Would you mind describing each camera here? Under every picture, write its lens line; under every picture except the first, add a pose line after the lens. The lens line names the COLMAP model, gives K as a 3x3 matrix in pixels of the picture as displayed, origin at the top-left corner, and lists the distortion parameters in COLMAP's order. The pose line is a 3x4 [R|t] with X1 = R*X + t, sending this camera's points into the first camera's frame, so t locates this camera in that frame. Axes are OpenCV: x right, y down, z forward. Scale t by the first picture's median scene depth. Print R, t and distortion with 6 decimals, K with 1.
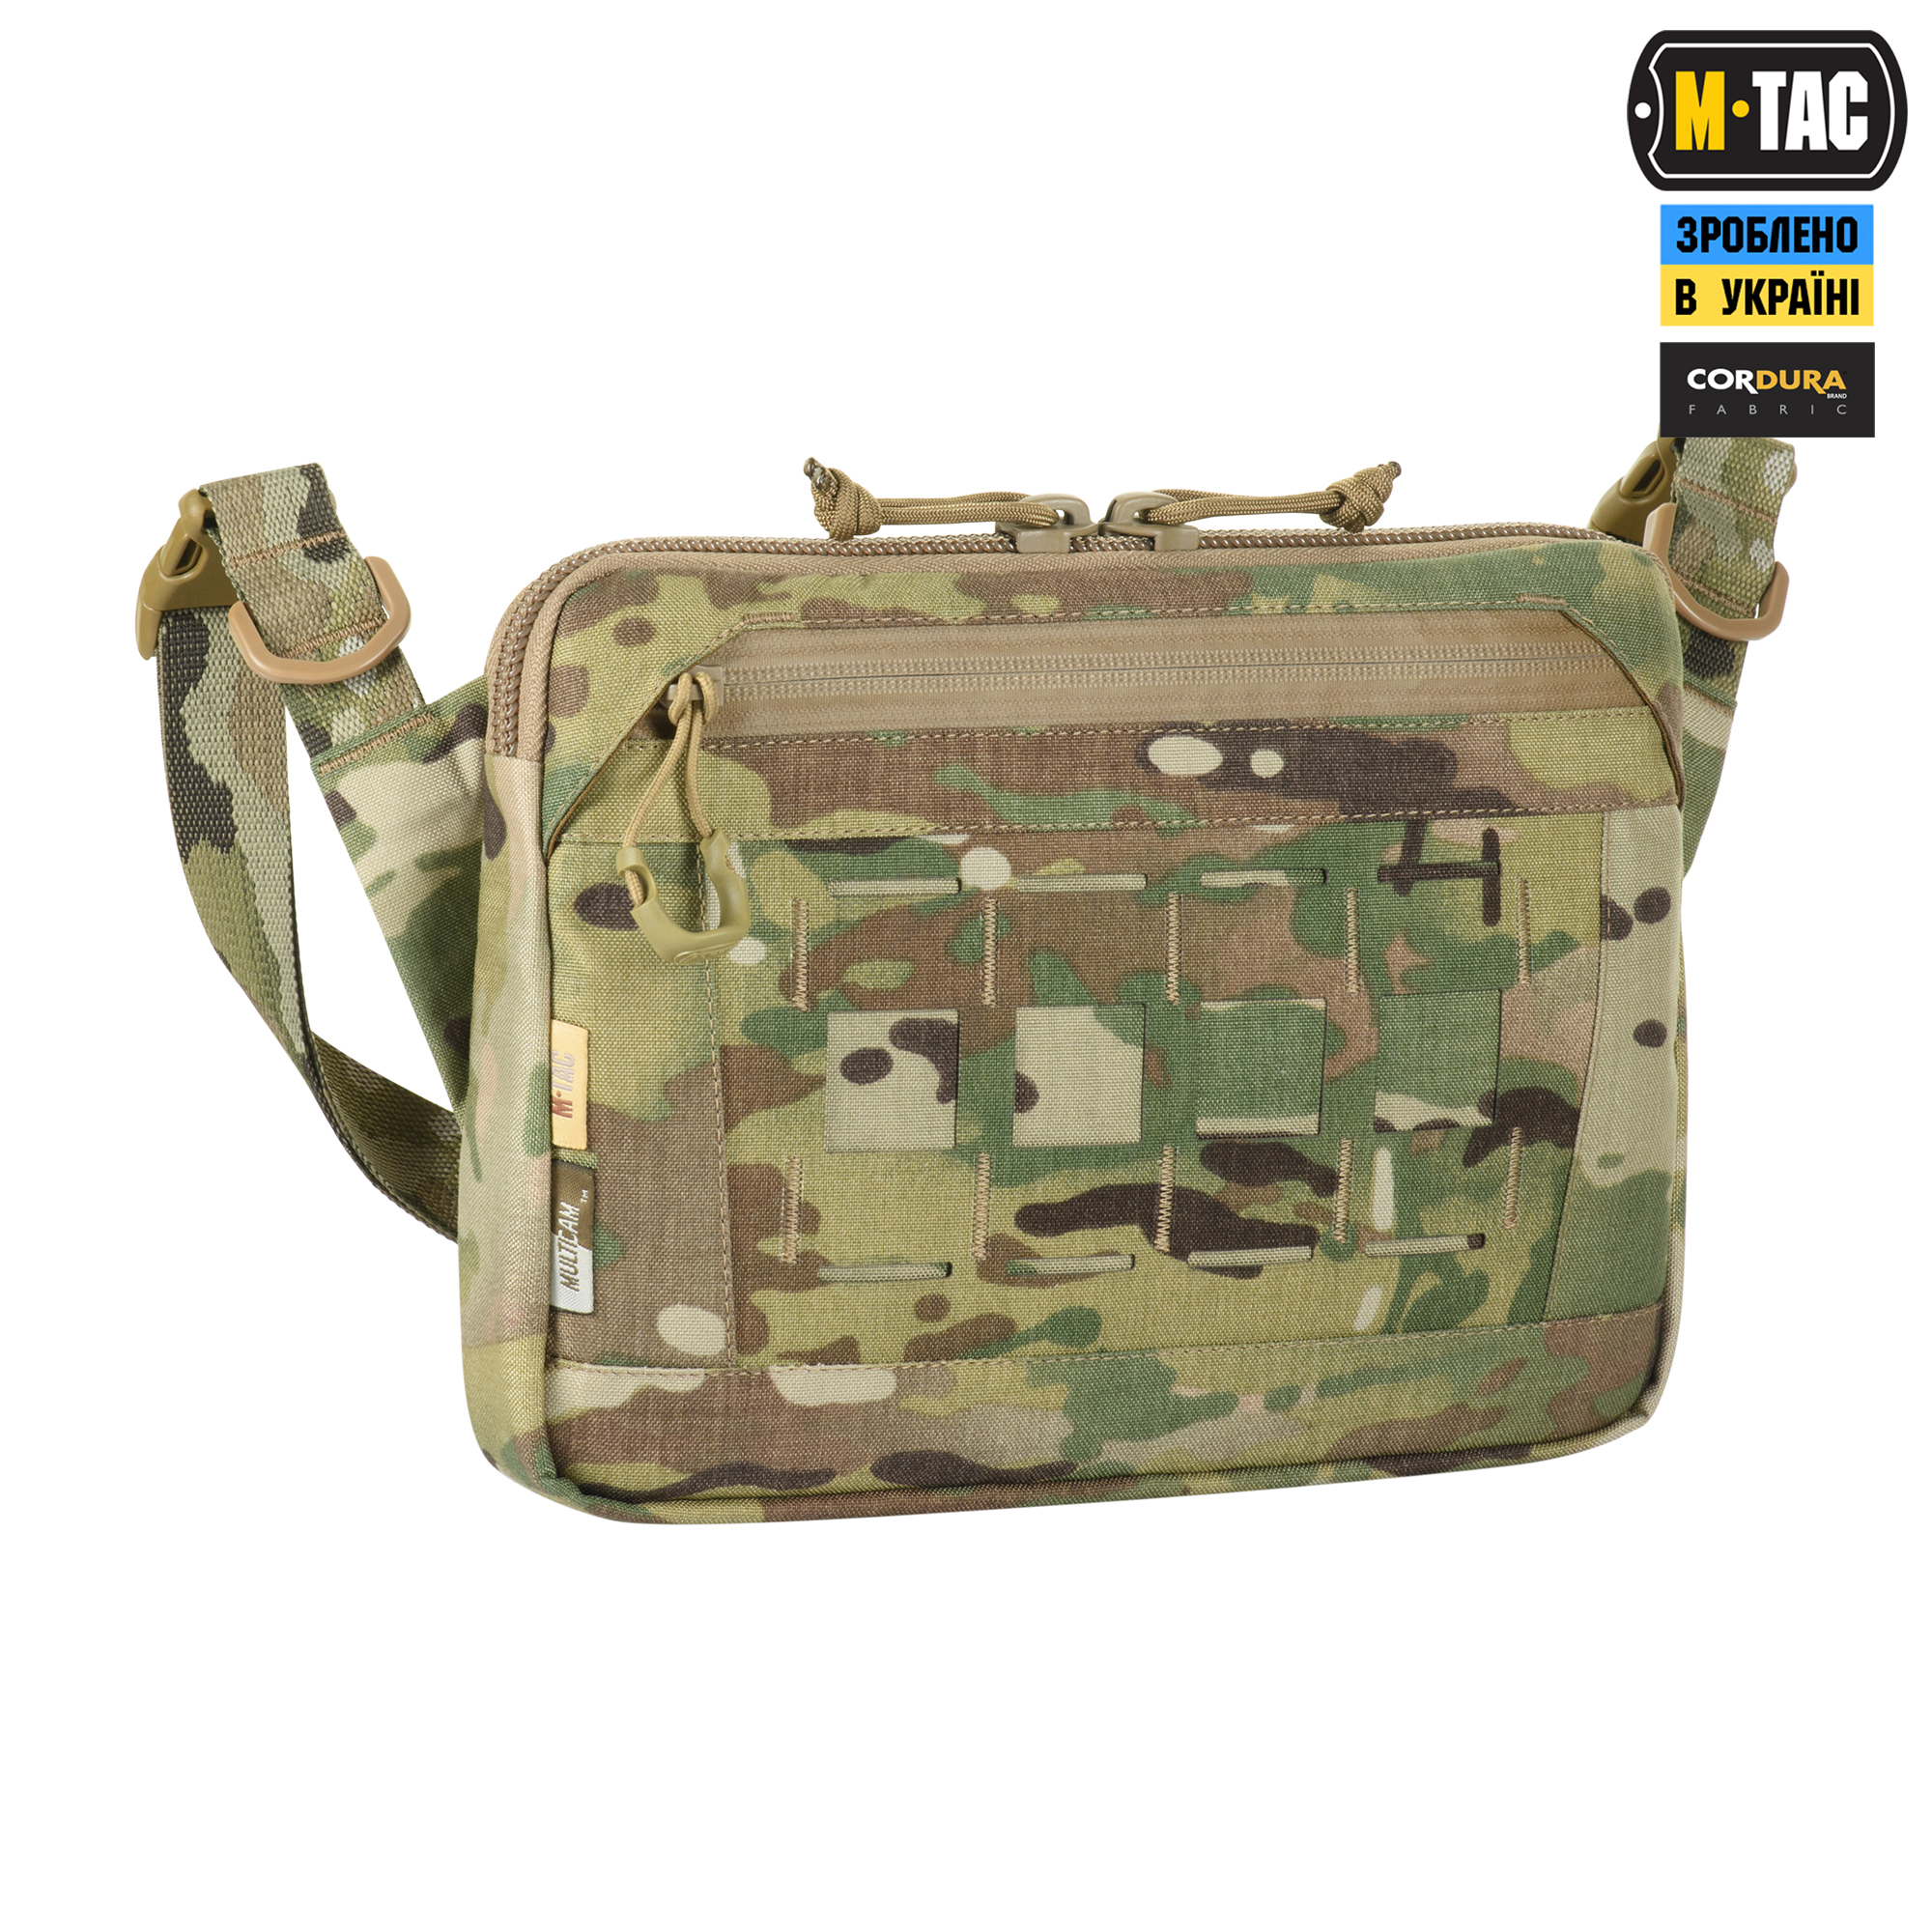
lens RADIAL K [[8766.4, 0, 682.6], [0, 8766.4, 966.2], [0, 0, 1]] dist [-0.008594, 3.691663]
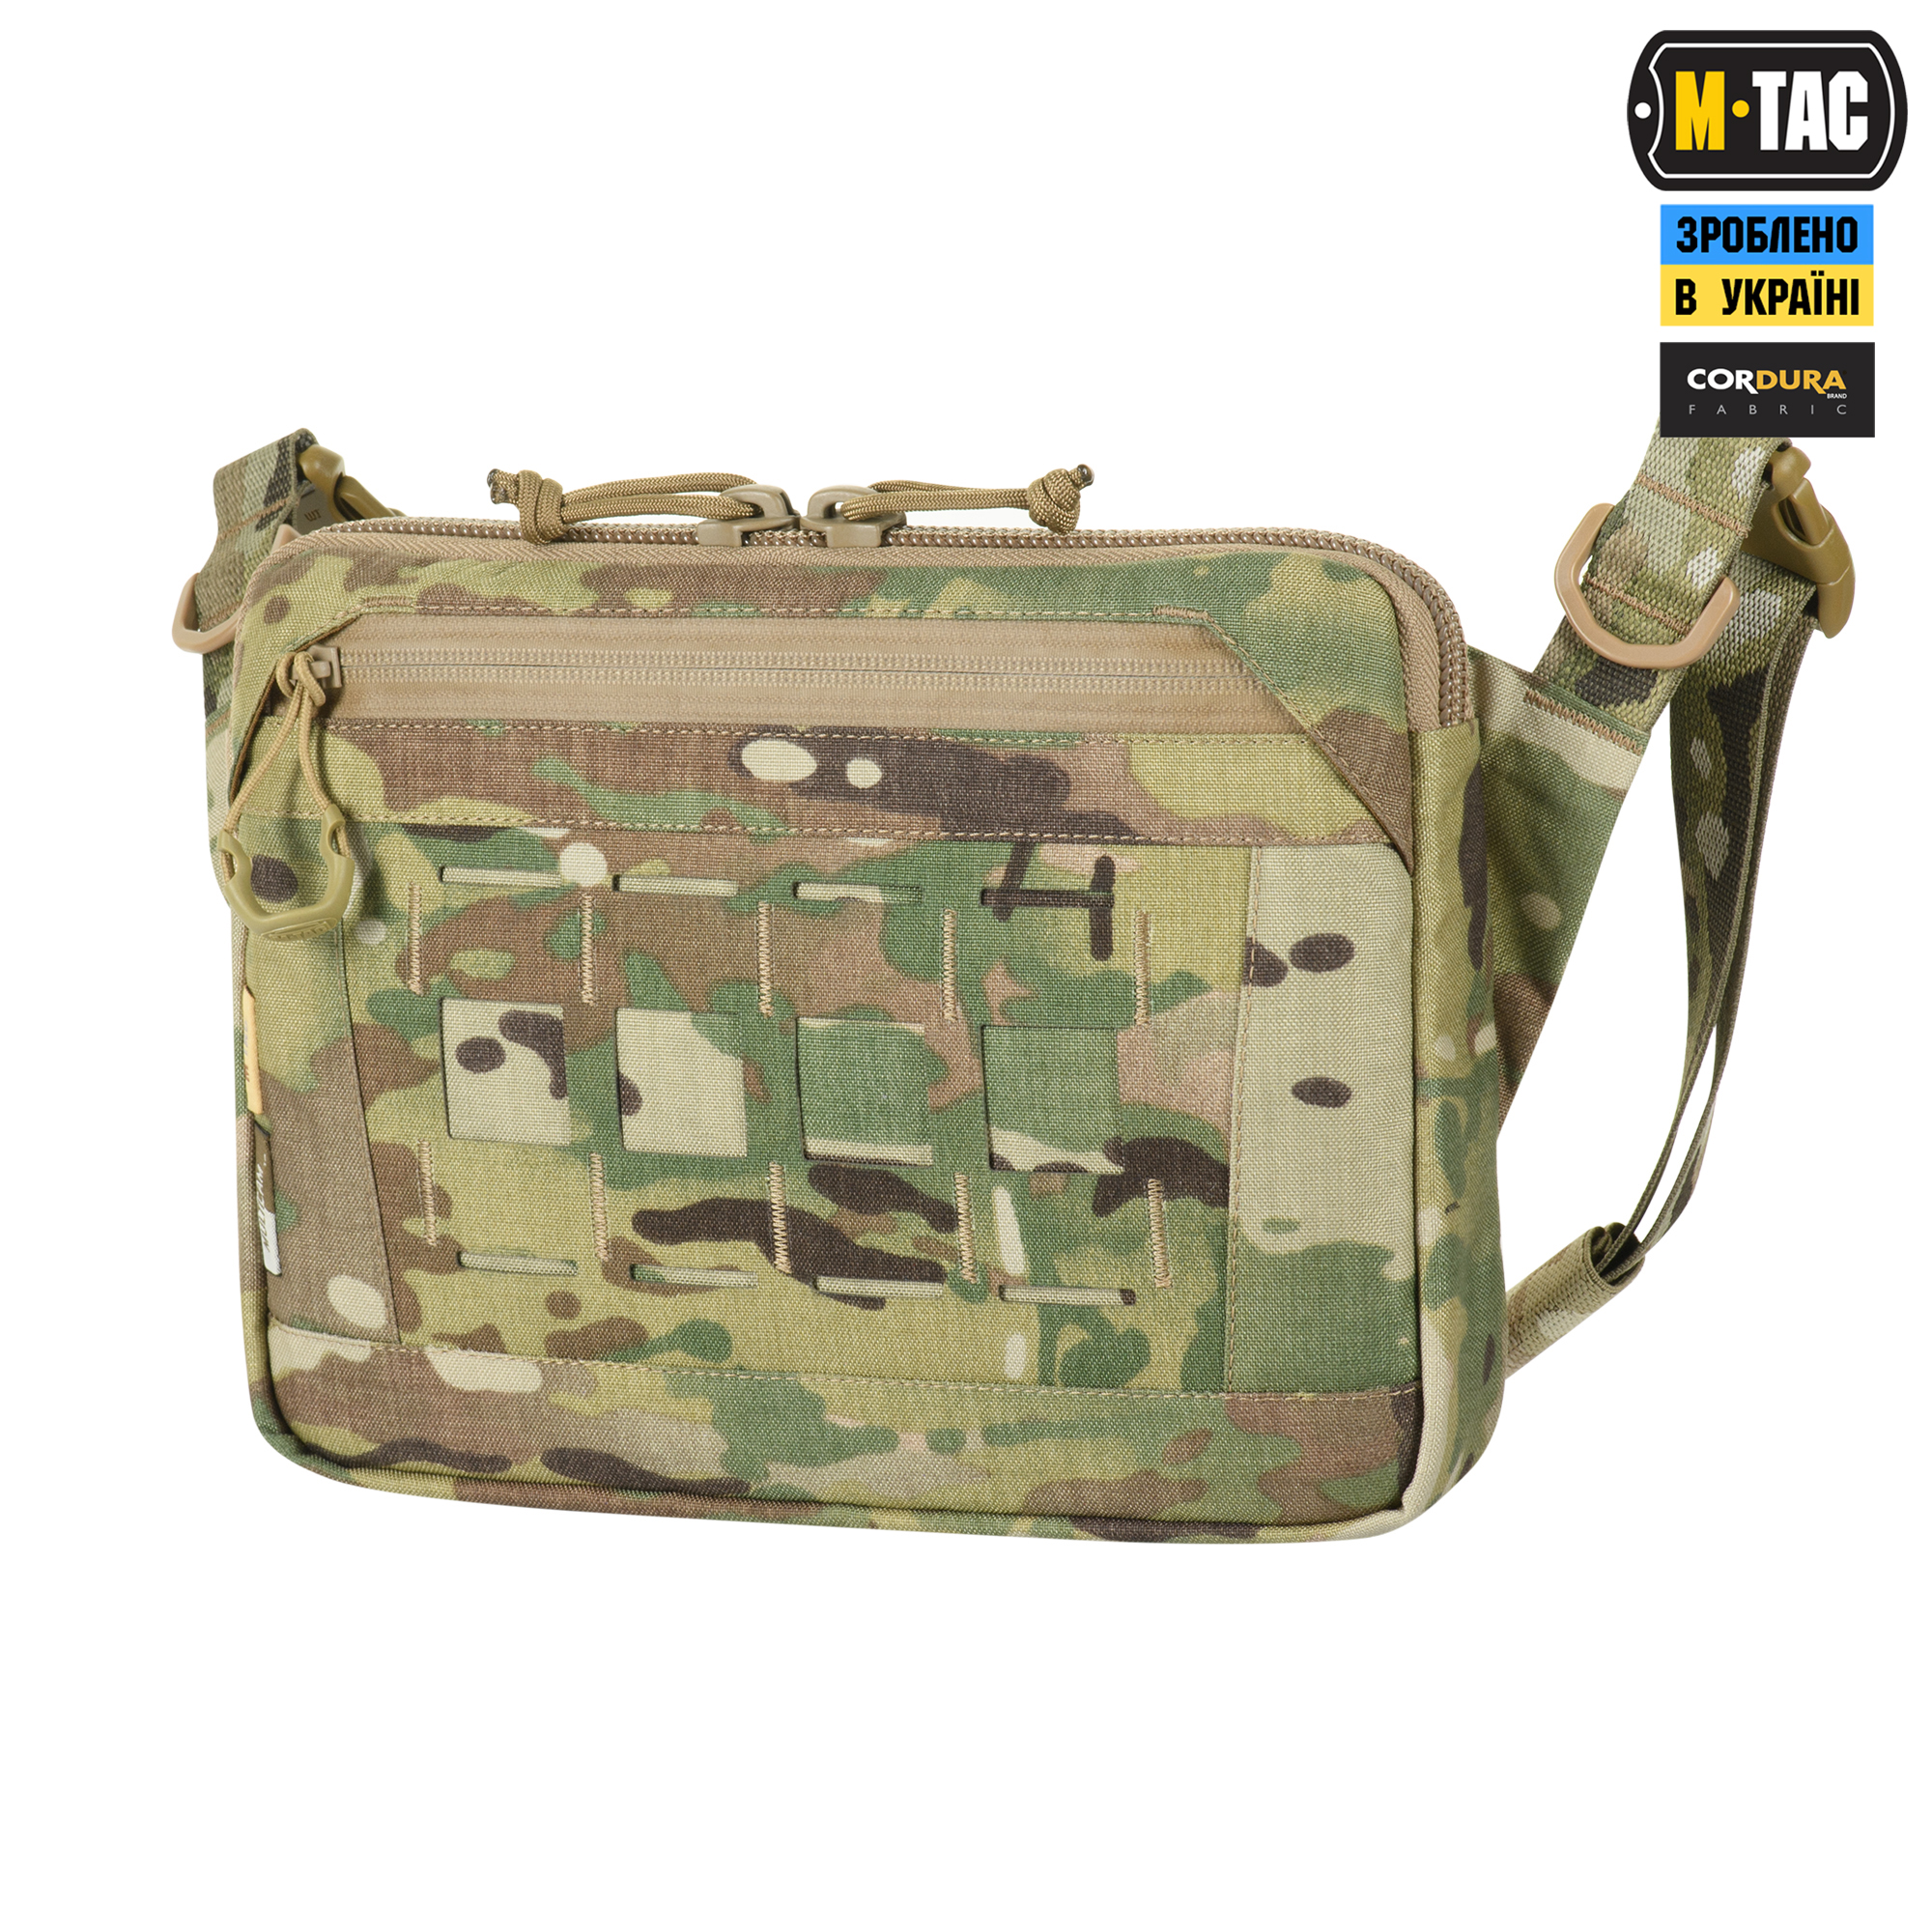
lens RADIAL K [[8766.4, 0, 682.6], [0, 8766.4, 966.2], [0, 0, 1]] dist [-0.008594, 3.691663]
pose [[0.656613, 0.067201, -0.751228, 0.774971], [-0.055698, 0.997623, 0.040560, -0.039901], [0.752168, 0.015210, 0.658795, 0.355851]]
